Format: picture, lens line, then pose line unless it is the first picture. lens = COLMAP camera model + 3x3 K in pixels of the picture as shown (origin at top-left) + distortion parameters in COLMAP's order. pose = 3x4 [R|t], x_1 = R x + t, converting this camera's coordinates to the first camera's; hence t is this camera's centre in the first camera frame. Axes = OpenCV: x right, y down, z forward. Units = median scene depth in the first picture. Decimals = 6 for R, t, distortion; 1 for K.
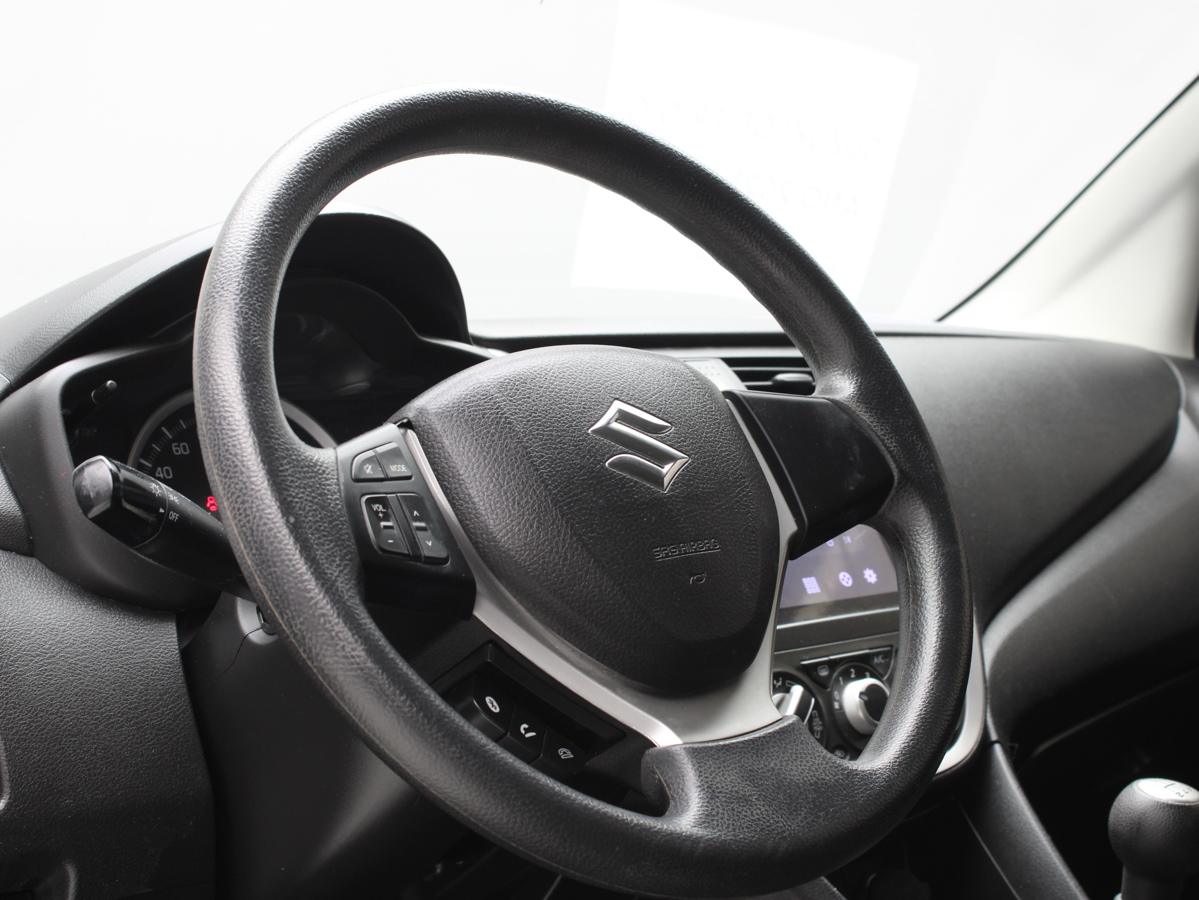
lens RADIAL K [[1994.9, 0, 599.5], [0, 1994.9, 450.0], [0, 0, 1]] dist [-0.010289, -0.077998]
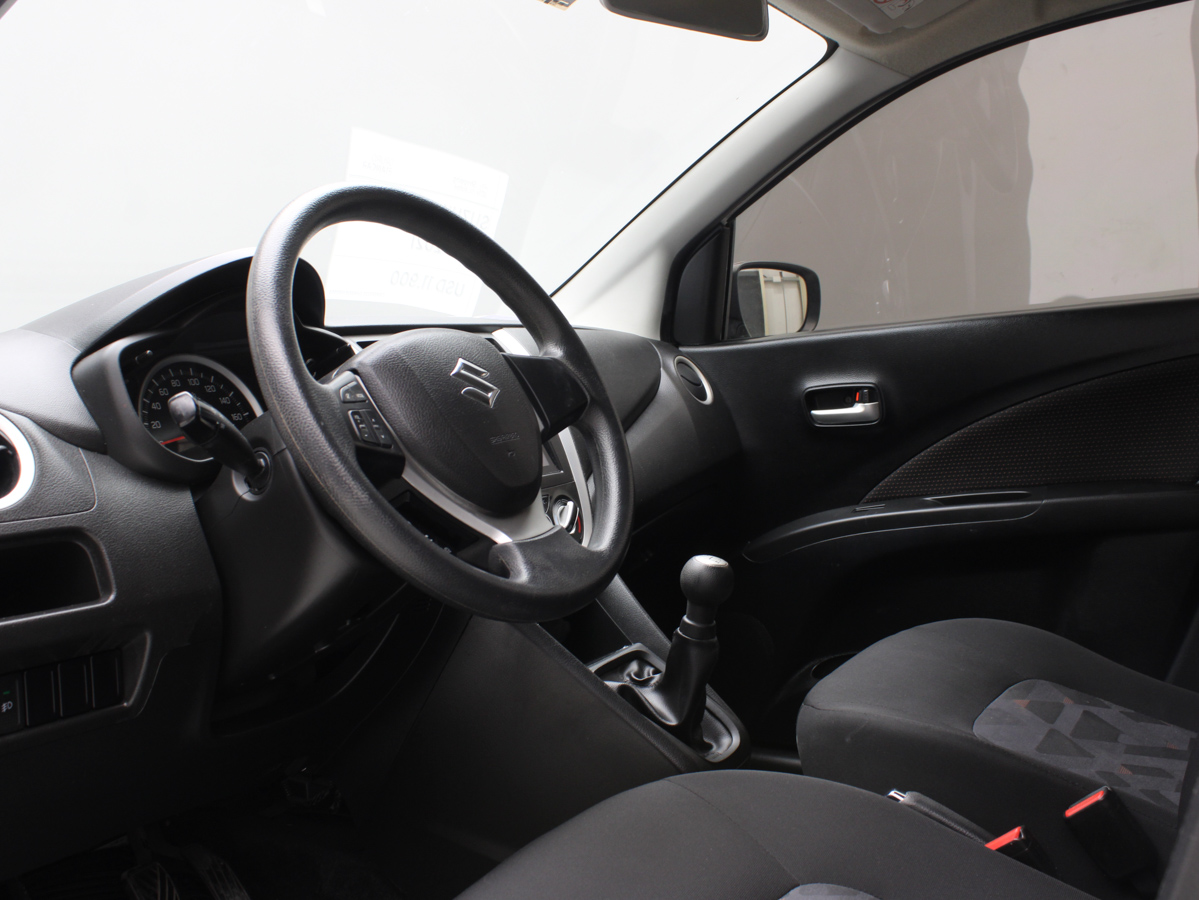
lens RADIAL K [[1182.3, 0, 599.5], [0, 1182.3, 450.0], [0, 0, 1]] dist [-0.166097, 0.110530]
pose [[0.950550, -0.027544, 0.309348, -0.212101], [0.014320, 0.998887, 0.044937, 0.012799], [-0.310242, -0.038285, 0.949887, -0.069334]]
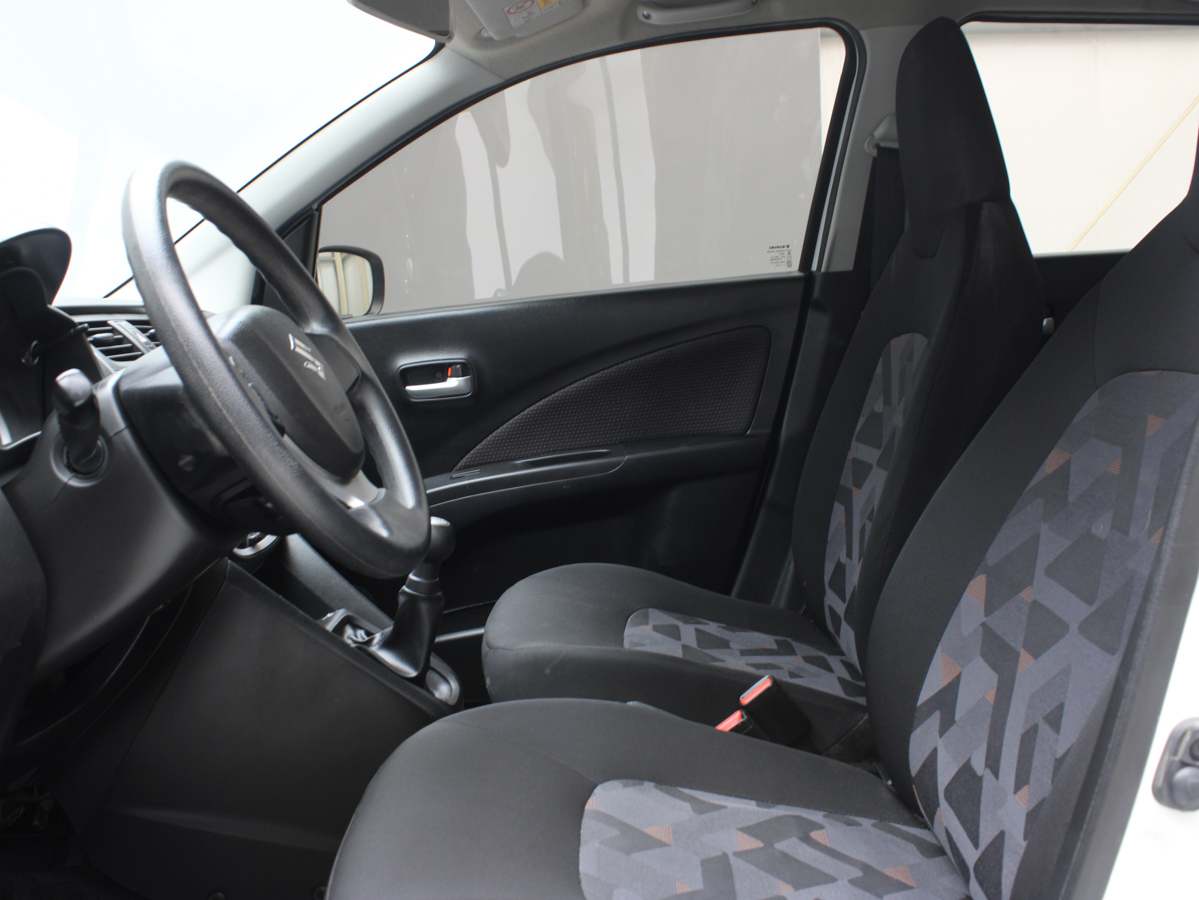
lens RADIAL K [[1182.3, 0, 599.5], [0, 1182.3, 450.0], [0, 0, 1]] dist [-0.166097, 0.110530]
pose [[0.678408, -0.081034, 0.730202, -0.628759], [0.041899, 0.996548, 0.071664, 0.018179], [-0.733489, -0.018023, 0.679462, 0.031455]]
